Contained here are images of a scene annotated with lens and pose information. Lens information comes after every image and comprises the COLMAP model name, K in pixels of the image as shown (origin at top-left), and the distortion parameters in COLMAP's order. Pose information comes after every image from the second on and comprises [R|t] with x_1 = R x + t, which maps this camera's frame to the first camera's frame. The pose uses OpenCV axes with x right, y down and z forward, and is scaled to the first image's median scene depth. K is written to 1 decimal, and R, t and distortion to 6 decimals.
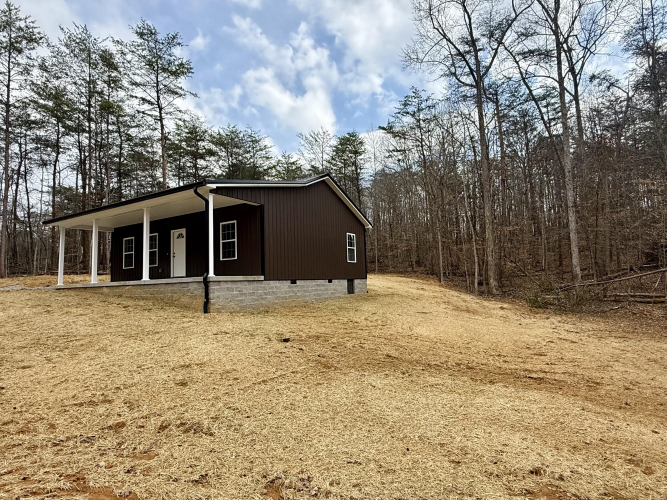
lens RADIAL K [[377.2, 0, 333.5], [0, 377.2, 250.0], [0, 0, 1]] dist [0.003671, 0.001437]
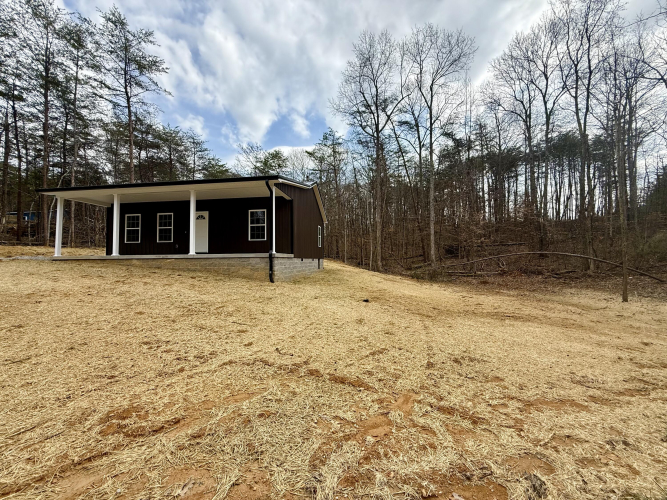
lens RADIAL K [[265.6, 0, 331.9], [0, 265.6, 250.6], [0, 0, 1]] dist [0.000136, -0.000362]
pose [[0.917645, 0.039880, 0.395394, -0.401335], [-0.056333, 0.997959, 0.030085, 0.019729], [-0.393387, -0.049881, 0.918019, 0.098069]]
